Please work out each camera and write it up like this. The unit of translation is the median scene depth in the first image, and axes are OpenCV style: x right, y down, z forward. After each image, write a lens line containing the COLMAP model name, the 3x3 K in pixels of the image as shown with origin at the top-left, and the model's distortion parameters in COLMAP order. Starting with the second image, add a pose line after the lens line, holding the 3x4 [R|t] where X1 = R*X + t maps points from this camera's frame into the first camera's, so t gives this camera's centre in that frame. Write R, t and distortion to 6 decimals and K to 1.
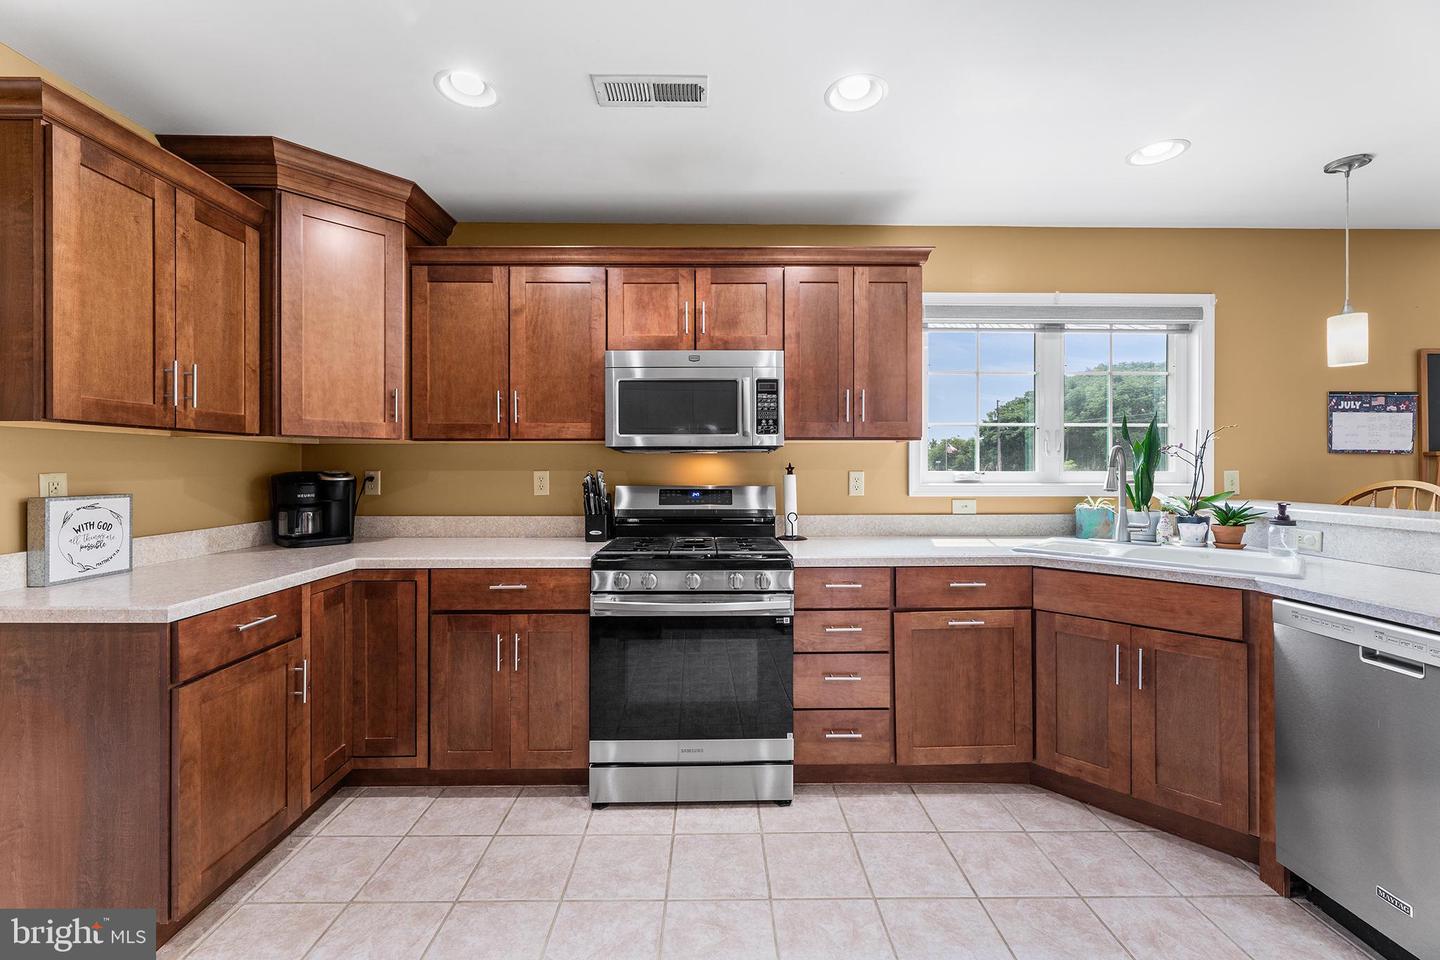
lens RADIAL K [[586.9, 0, 718.0], [0, 586.9, 467.5], [0, 0, 1]] dist [0.002340, 0.000182]
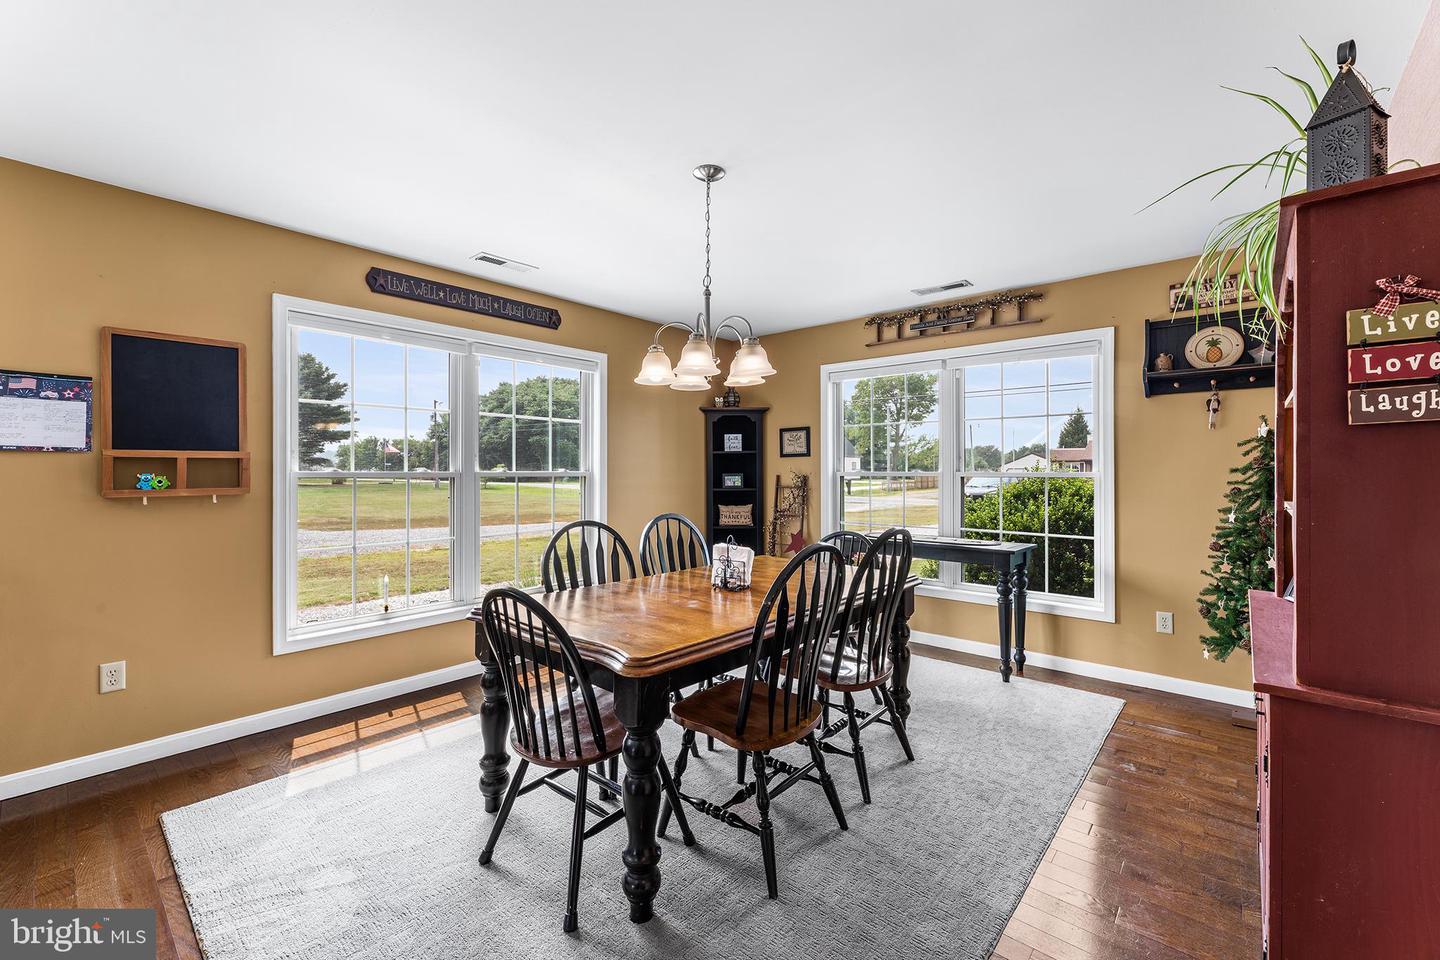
lens RADIAL K [[586.9, 0, 718.7], [0, 586.9, 473.1], [0, 0, 1]] dist [0.002340, 0.000182]
pose [[0.672143, -0.001323, 0.740420, 1.398152], [-0.003003, 0.999985, 0.004513, -0.000485], [-0.740416, -0.005257, 0.672129, -0.246734]]
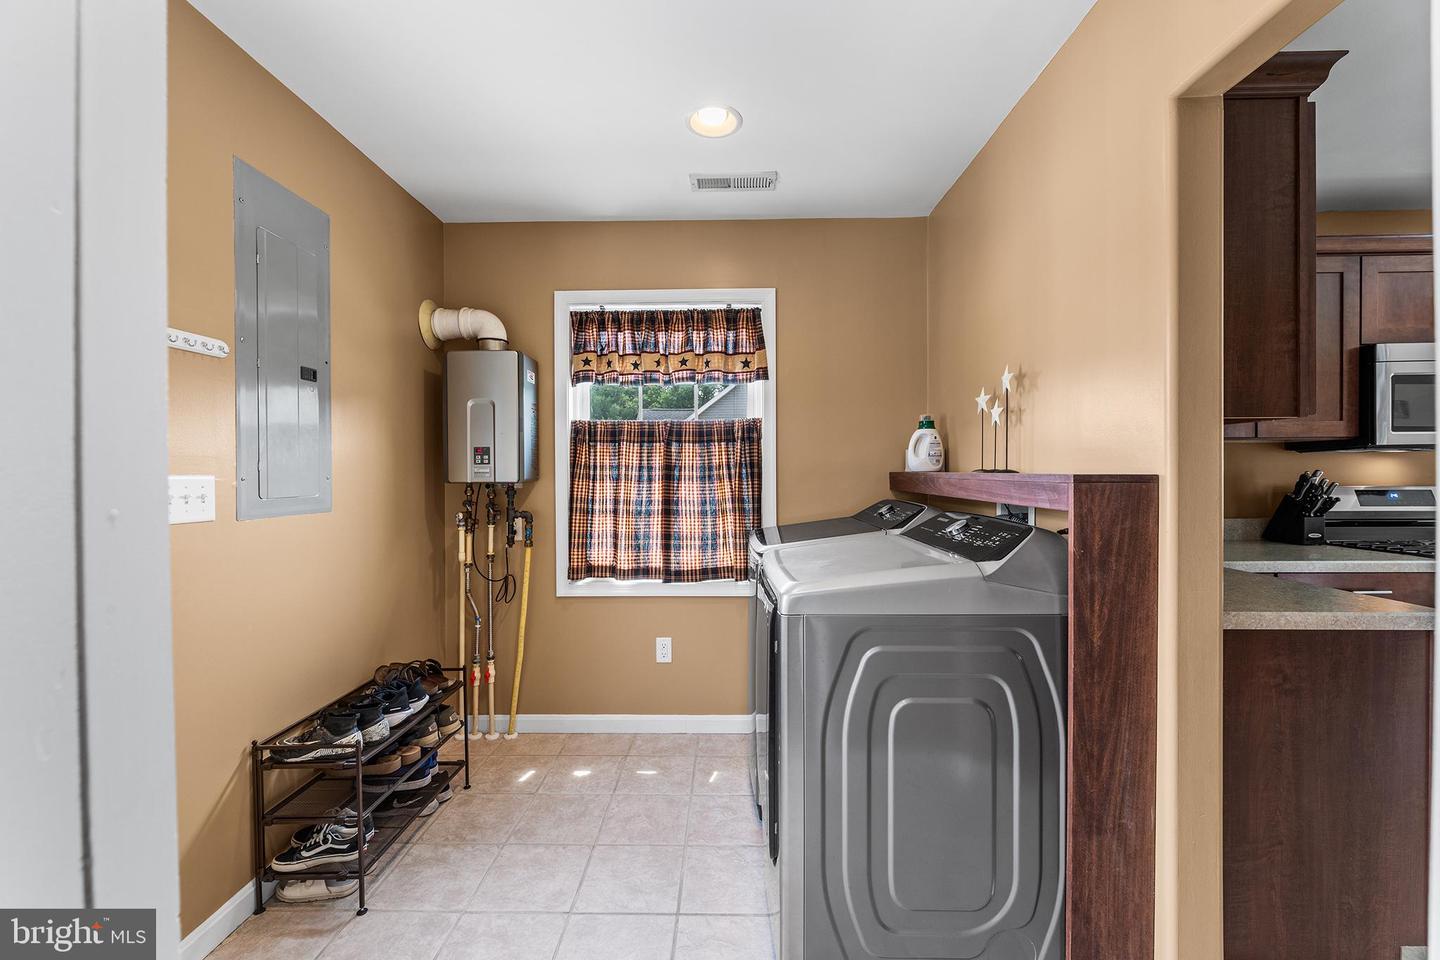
lens RADIAL K [[586.9, 0, 724.0], [0, 586.9, 478.2], [0, 0, 1]] dist [0.002340, 0.000182]
pose [[0.999304, -0.008524, -0.036307, -1.228403], [0.008751, 0.999943, 0.006086, 0.003357], [0.036253, -0.006400, 0.999322, 0.012289]]
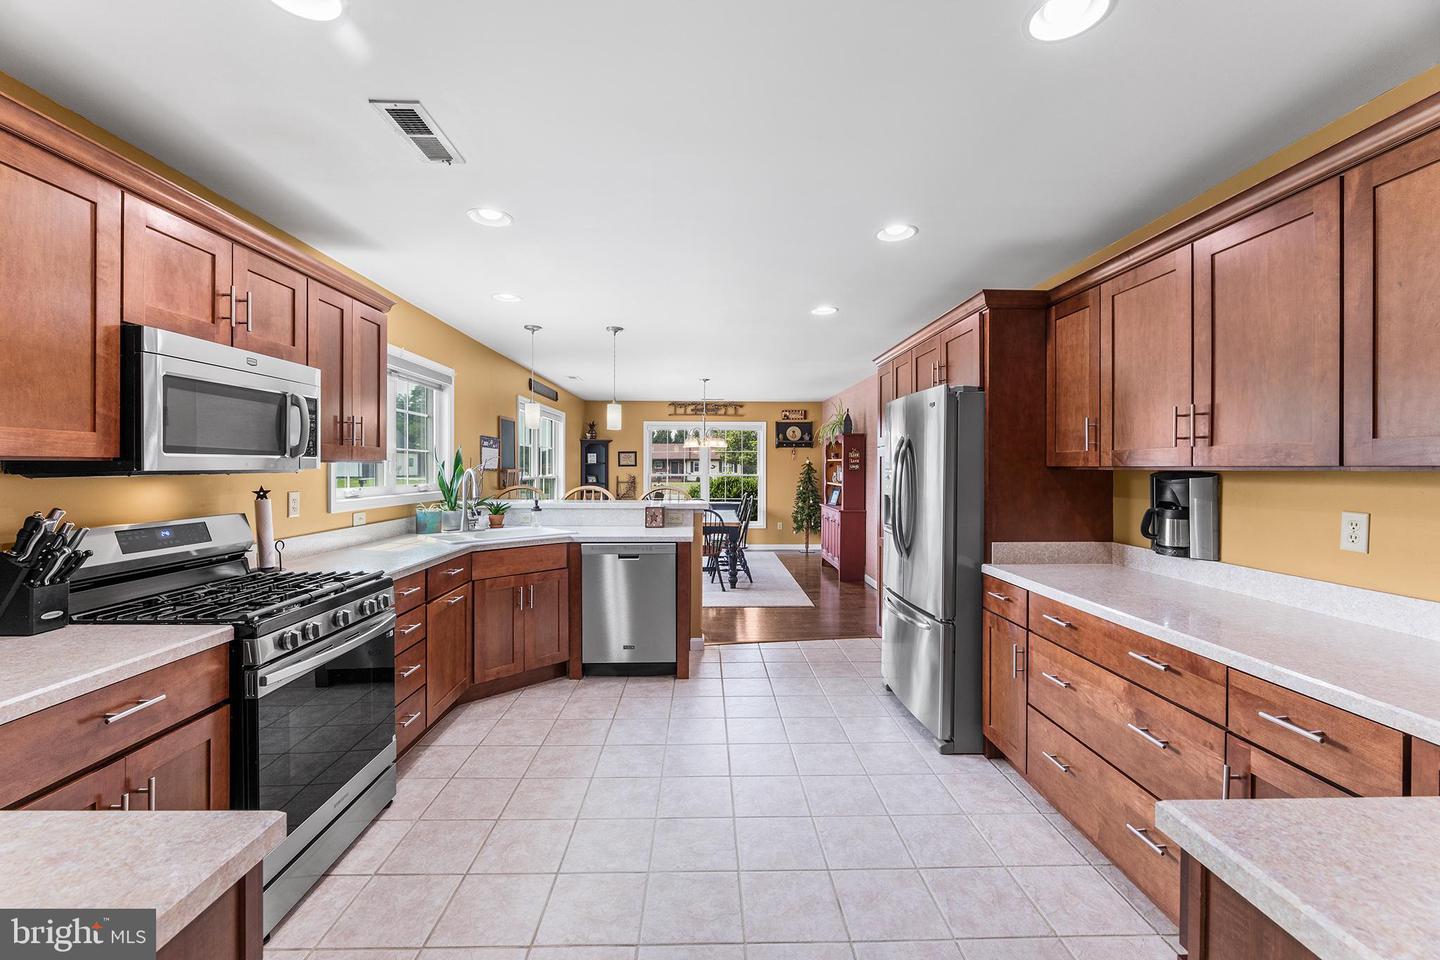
lens RADIAL K [[586.9, 0, 720.4], [0, 586.9, 473.5], [0, 0, 1]] dist [0.002340, 0.000182]
pose [[-0.012807, -0.009561, 0.999872, -0.874301], [-0.003129, 0.999950, 0.009521, -0.041795], [-0.999913, -0.003006, -0.012836, 0.367240]]
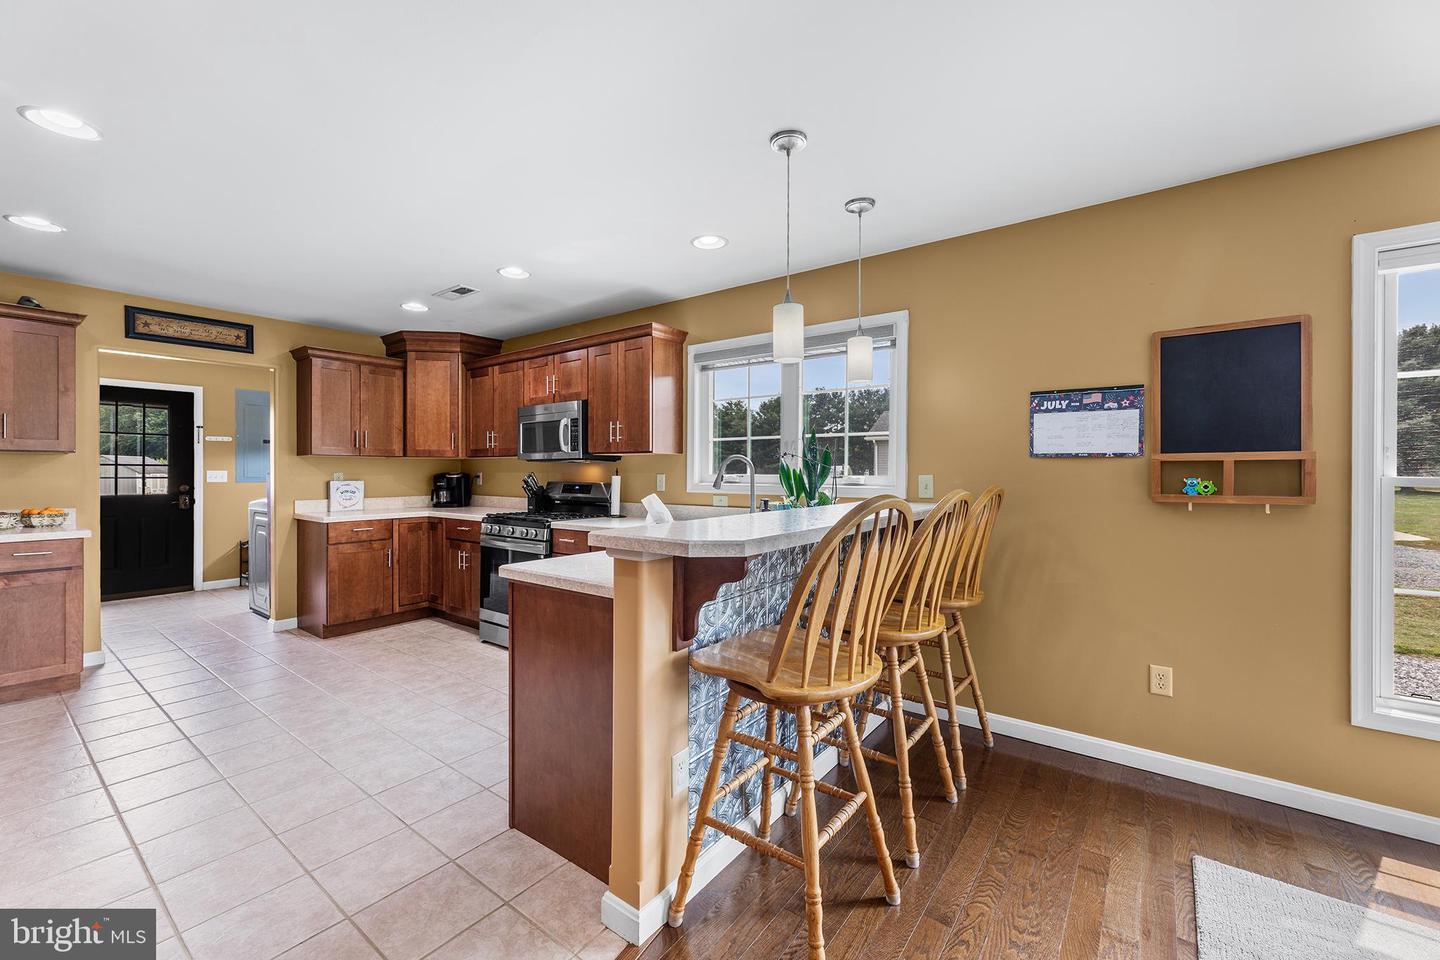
lens RADIAL K [[586.9, 0, 714.1], [0, 586.9, 473.0], [0, 0, 1]] dist [0.002340, 0.000182]
pose [[0.784331, 0.004429, -0.620327, 1.471515], [-0.002209, 0.999988, 0.004347, -0.002775], [0.620339, -0.002039, 0.784332, -0.063475]]
